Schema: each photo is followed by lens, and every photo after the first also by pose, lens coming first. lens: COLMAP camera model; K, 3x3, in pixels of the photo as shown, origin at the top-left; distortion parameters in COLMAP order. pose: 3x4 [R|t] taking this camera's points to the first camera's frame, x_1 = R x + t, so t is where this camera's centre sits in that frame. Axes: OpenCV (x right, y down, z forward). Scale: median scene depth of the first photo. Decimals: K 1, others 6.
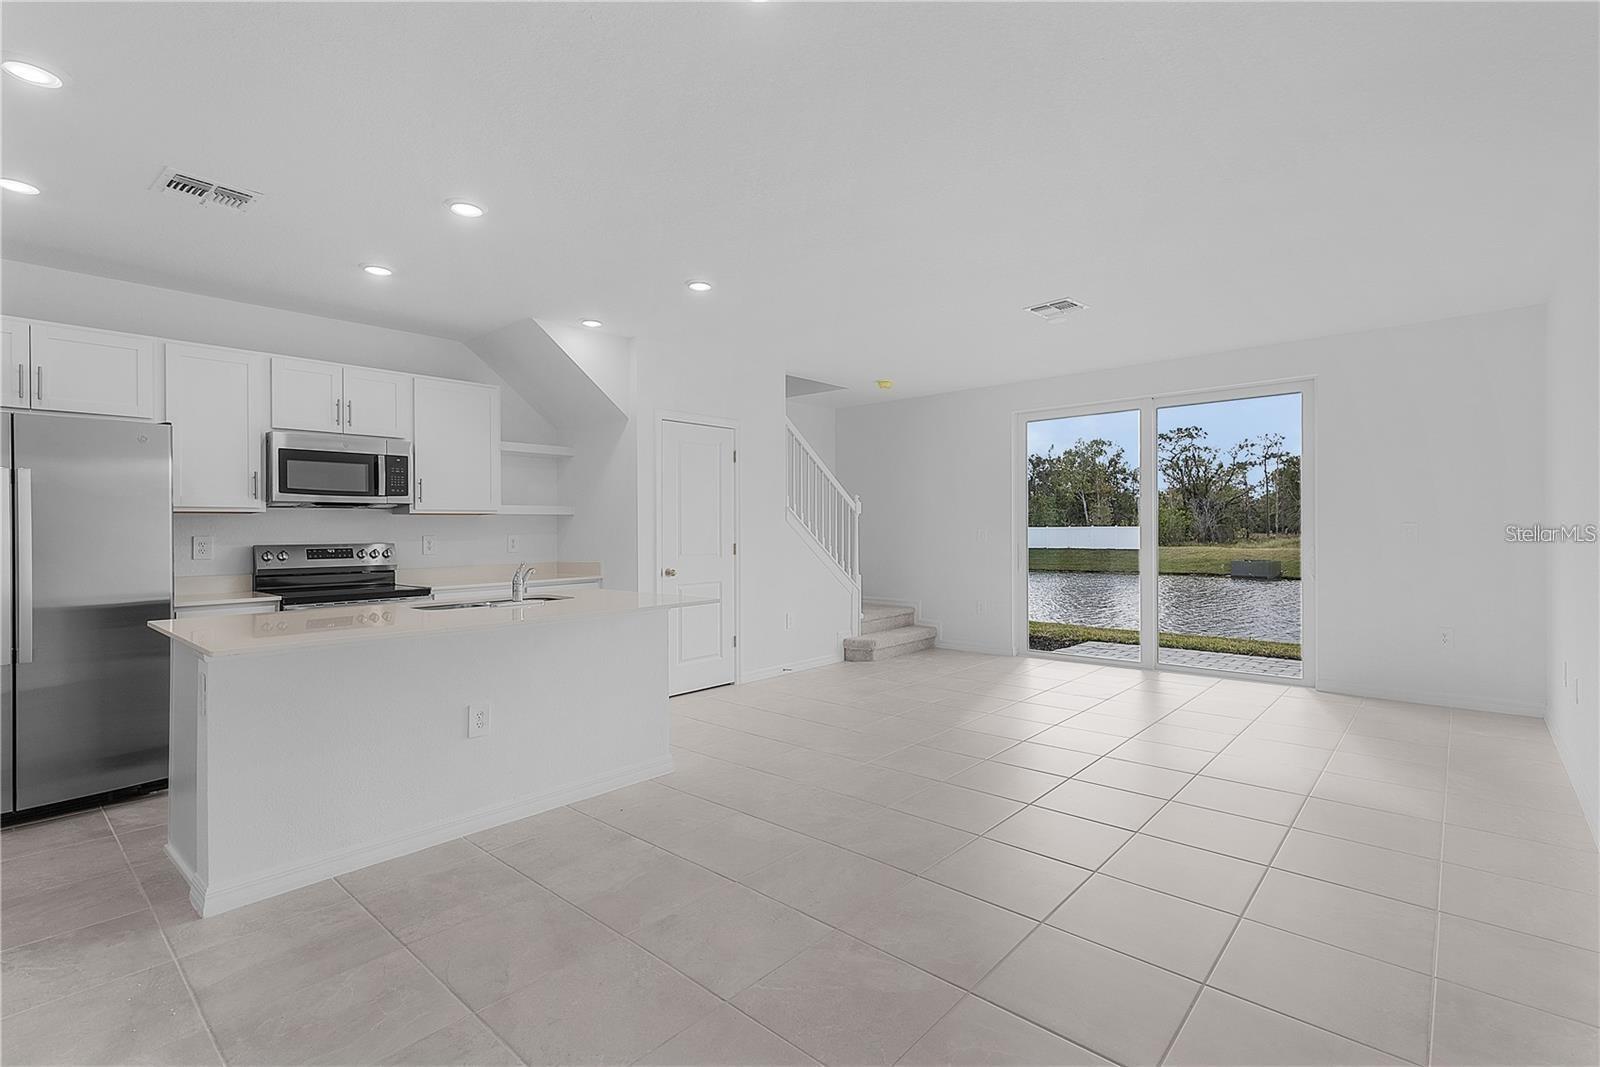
lens RADIAL K [[733.1, 0, 806.6], [0, 733.1, 502.3], [0, 0, 1]] dist [0.002414, 0.000242]
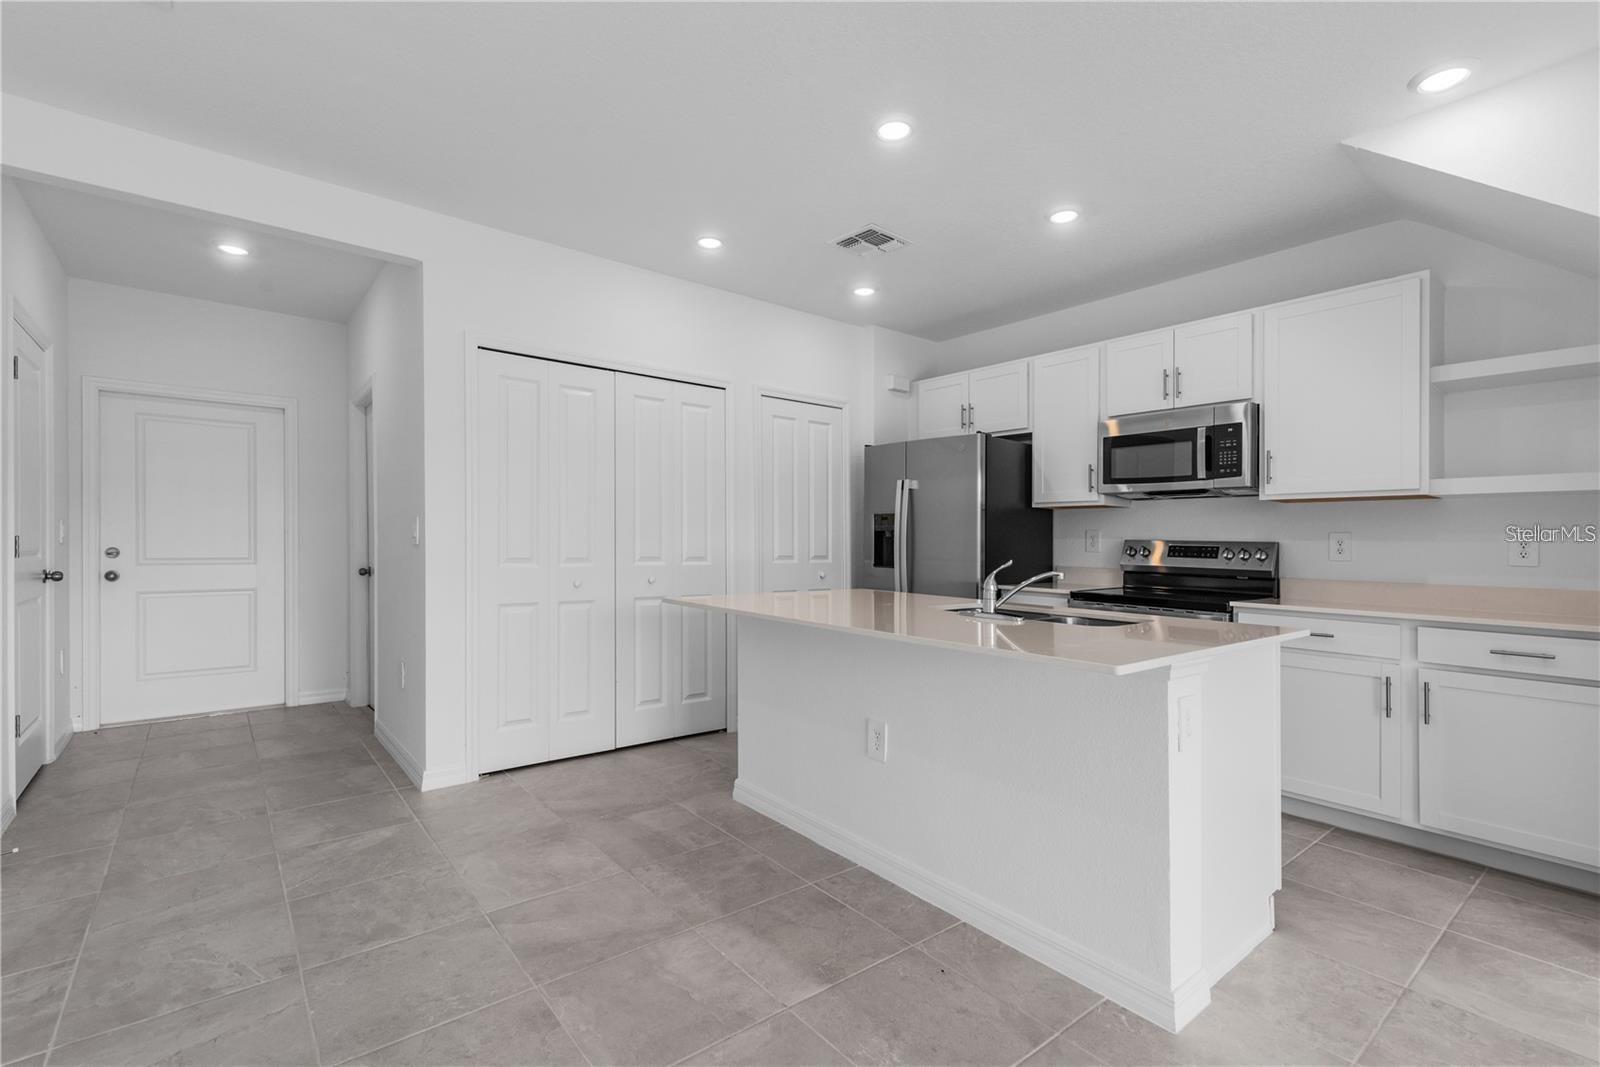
lens RADIAL K [[721.0, 0, 800.0], [0, 721.0, 533.5], [0, 0, 1]] dist [0.002606, 0.000267]
pose [[-0.167700, -0.000451, -0.985838, 0.247580], [0.024480, 0.999690, -0.004622, 0.041850], [0.985534, -0.024908, -0.167637, 0.697498]]
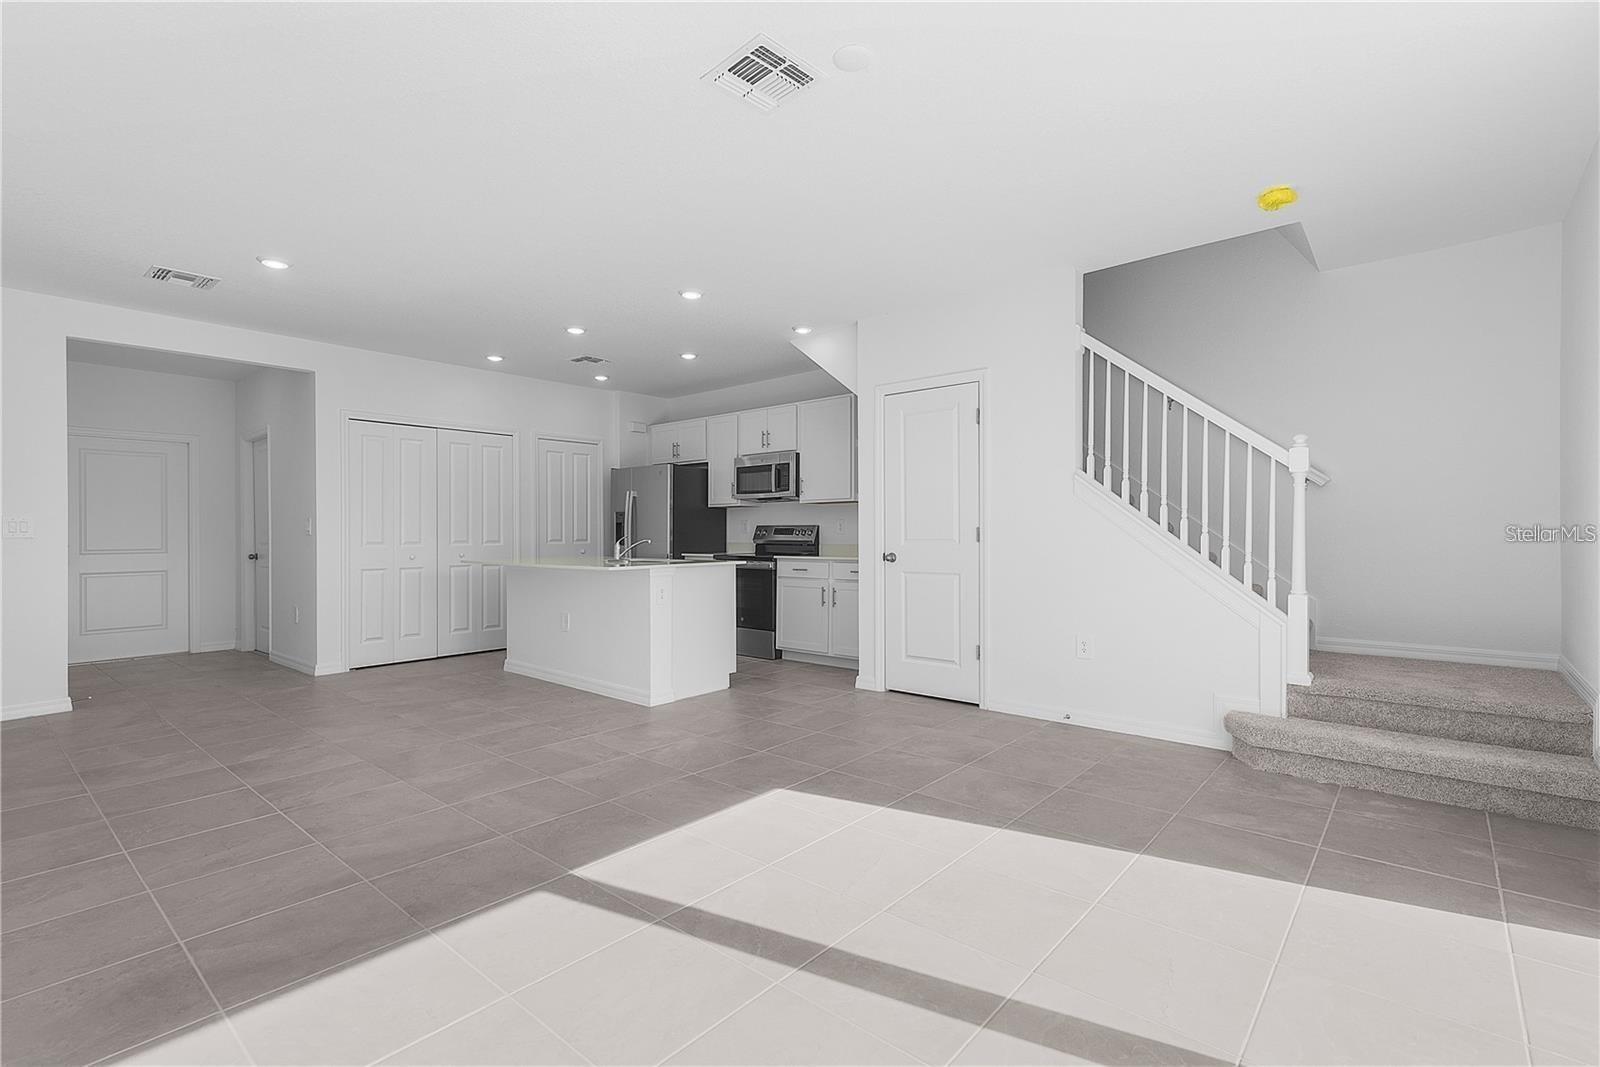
lens RADIAL K [[733.1, 0, 806.6], [0, 733.1, 502.3], [0, 0, 1]] dist [0.002414, 0.000242]
pose [[0.016688, -0.030414, -0.999398, 0.869709], [0.041839, 0.998683, -0.029694, 0.057216], [0.998985, -0.041318, 0.017939, 1.026363]]
